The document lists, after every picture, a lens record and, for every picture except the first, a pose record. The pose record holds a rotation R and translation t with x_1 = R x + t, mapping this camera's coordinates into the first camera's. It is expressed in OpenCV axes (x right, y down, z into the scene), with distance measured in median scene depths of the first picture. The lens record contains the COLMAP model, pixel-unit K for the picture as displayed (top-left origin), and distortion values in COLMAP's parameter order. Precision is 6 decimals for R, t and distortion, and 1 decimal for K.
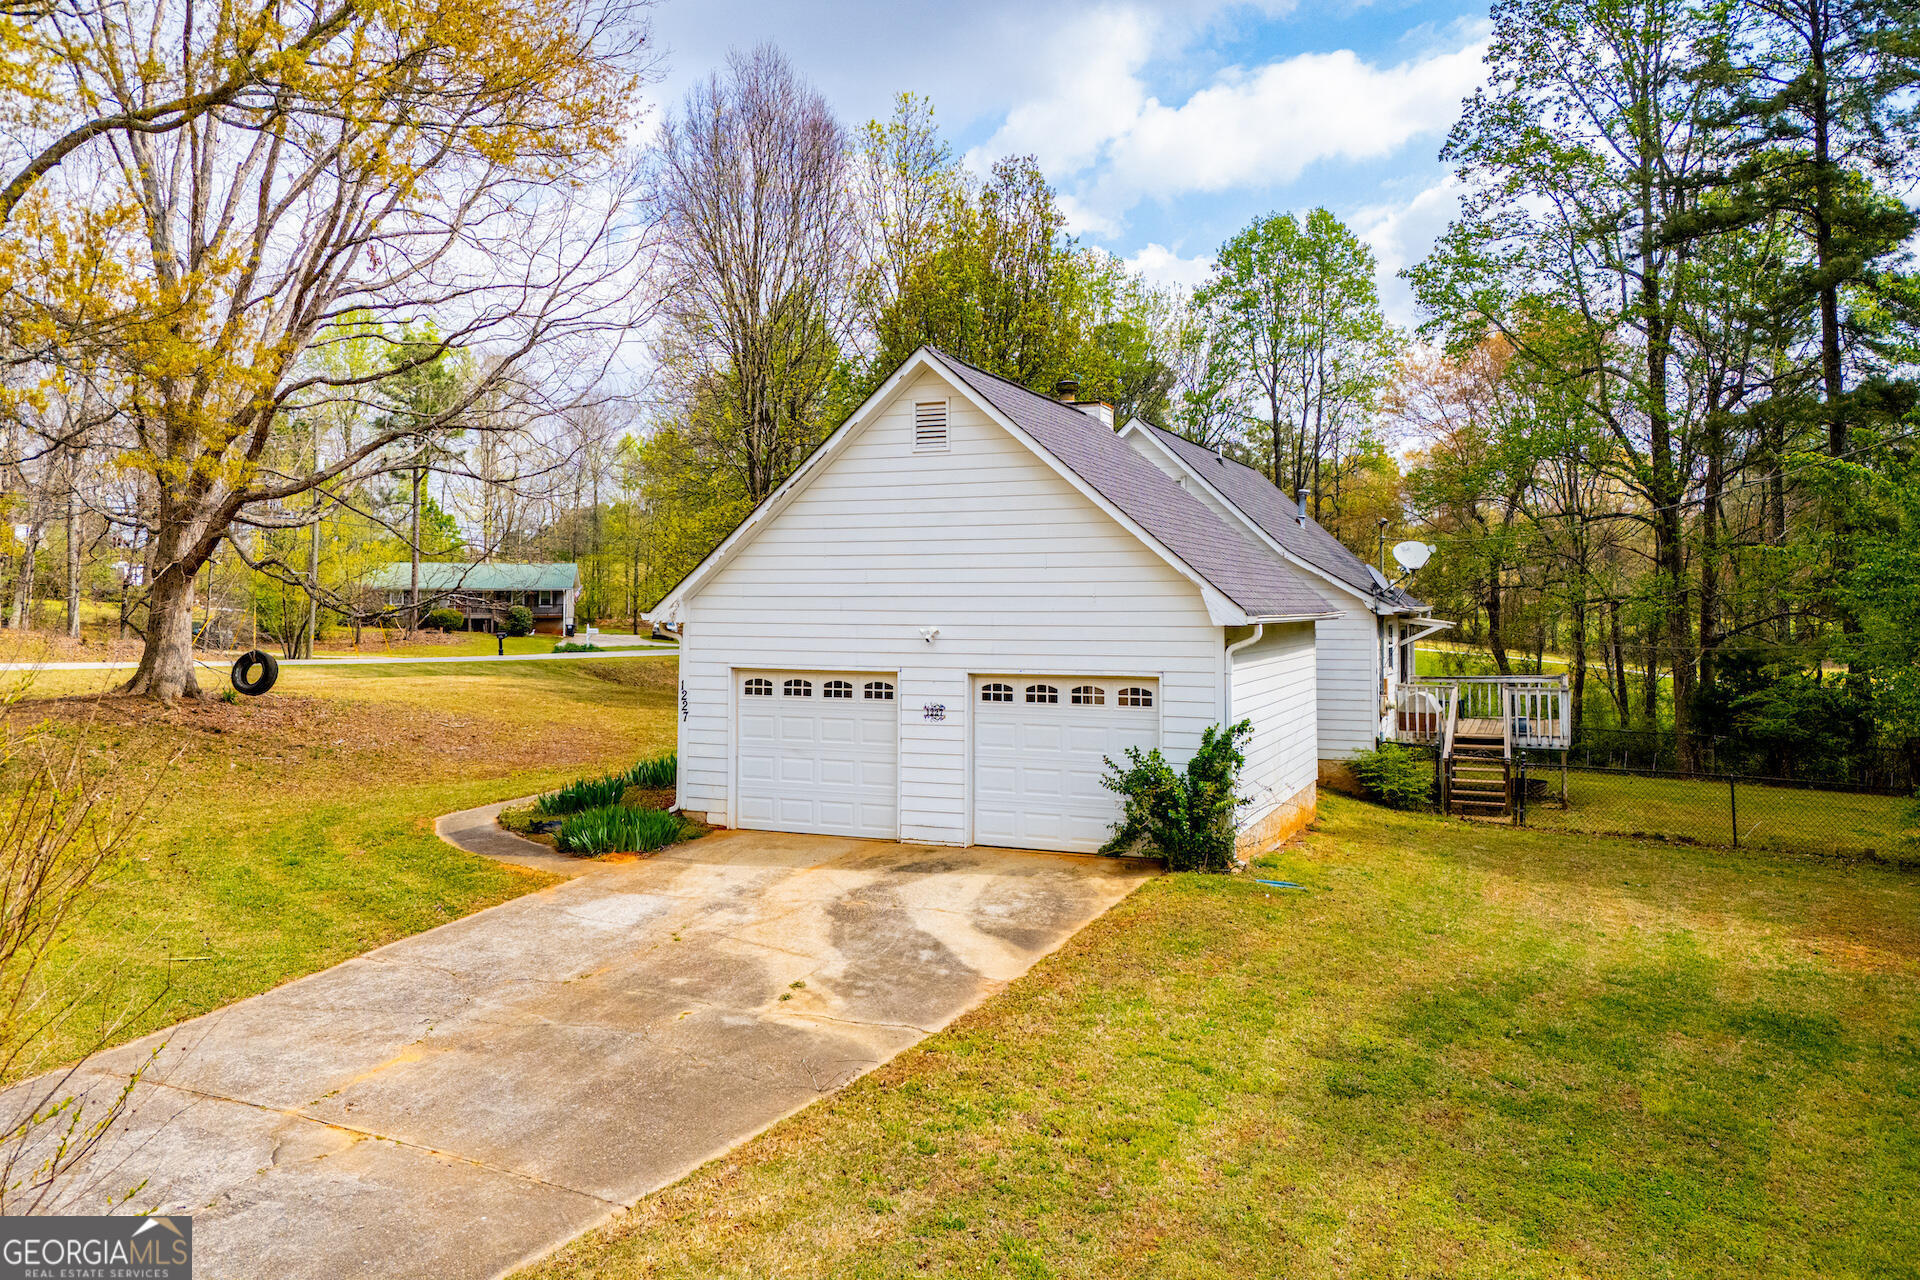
lens RADIAL K [[1396.8, 0, 958.5], [0, 1396.8, 587.1], [0, 0, 1]] dist [0.061464, -0.057626]
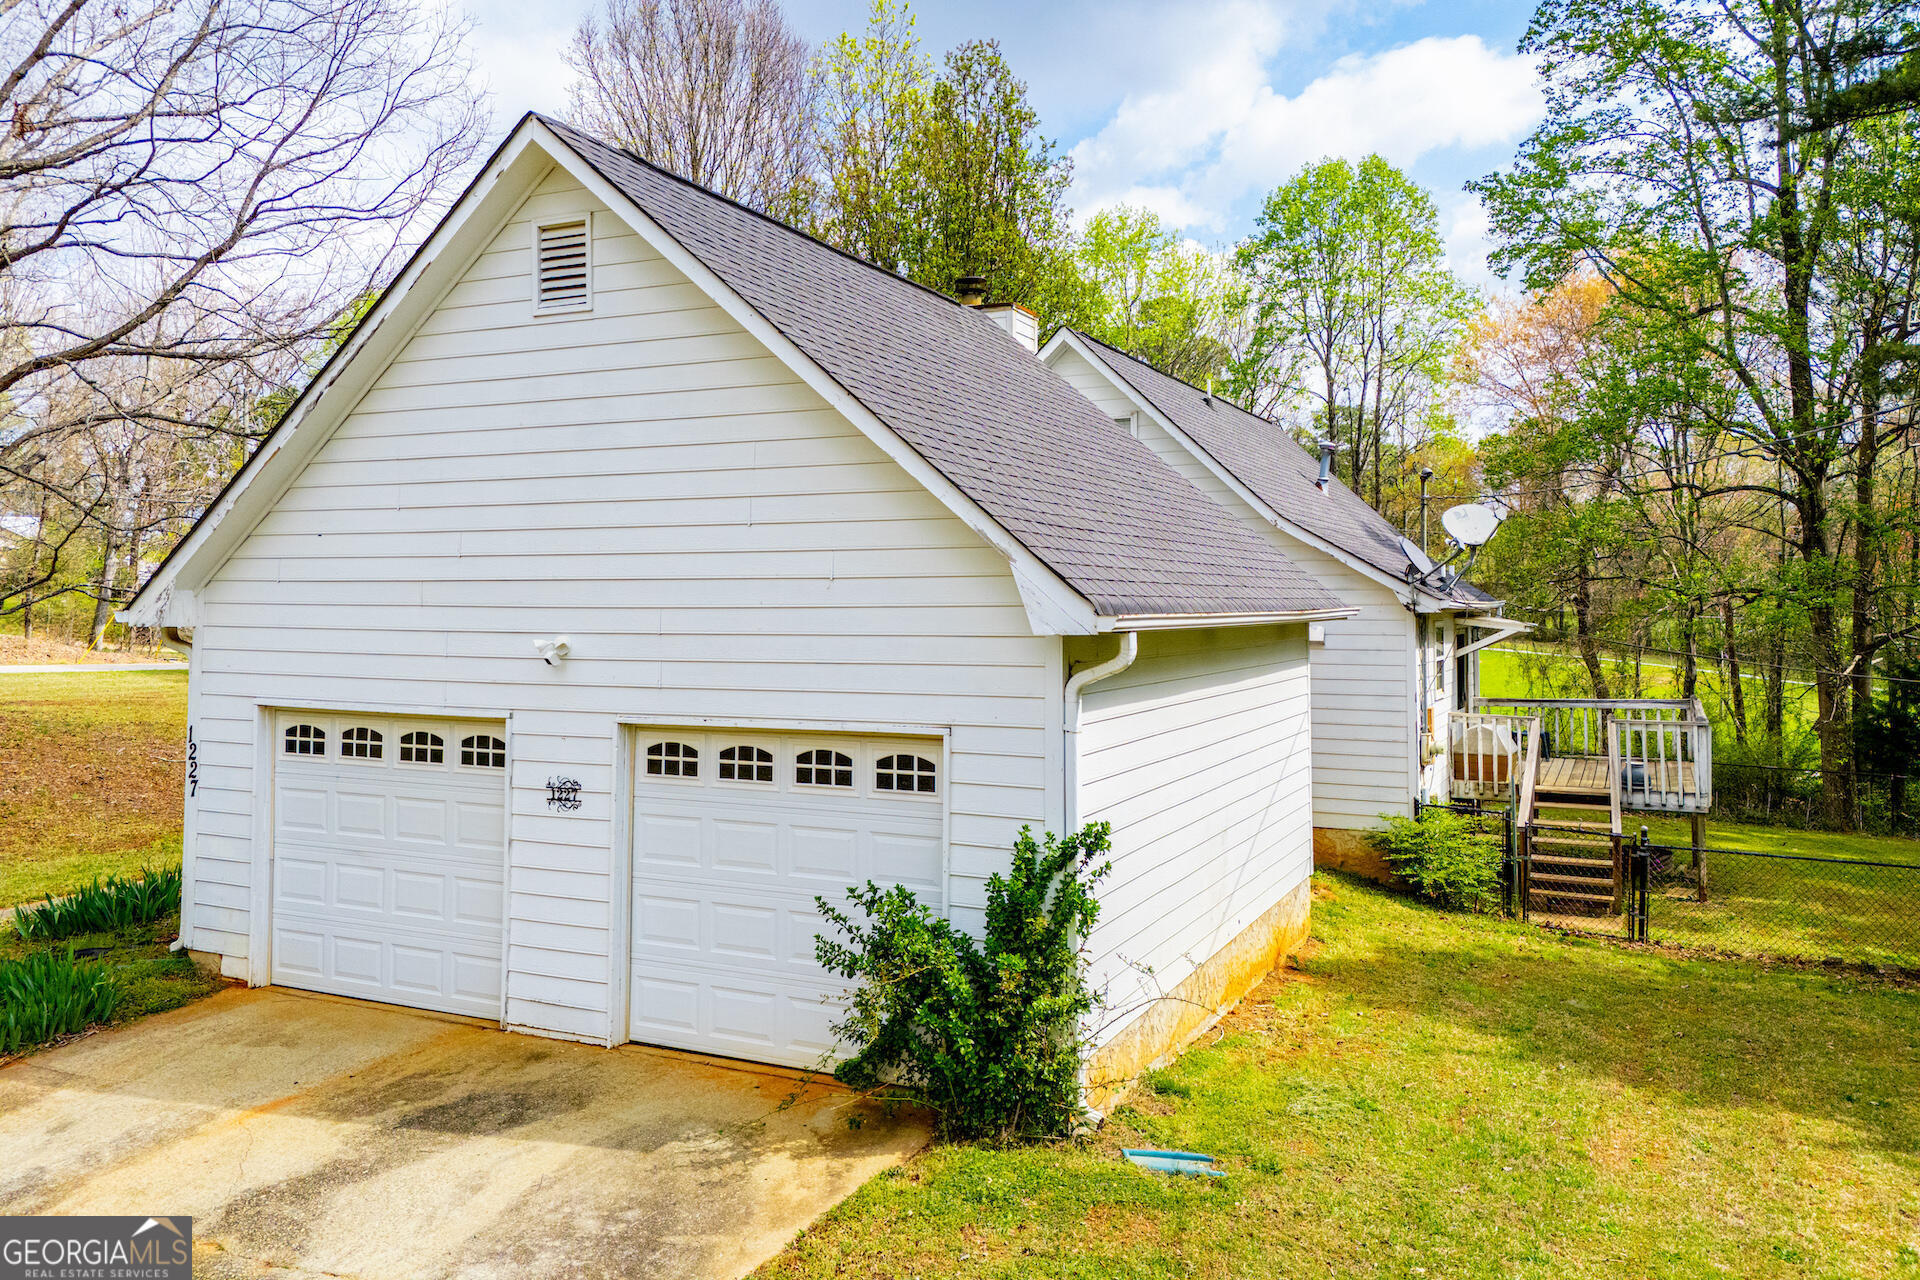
lens RADIAL K [[1404.4, 0, 954.1], [0, 1404.4, 595.9], [0, 0, 1]] dist [0.065328, -0.062749]
pose [[0.998716, -0.001216, -0.050637, 0.102789], [0.001628, 0.999966, 0.008096, 0.005383], [0.050625, -0.008168, 0.998684, 0.290376]]
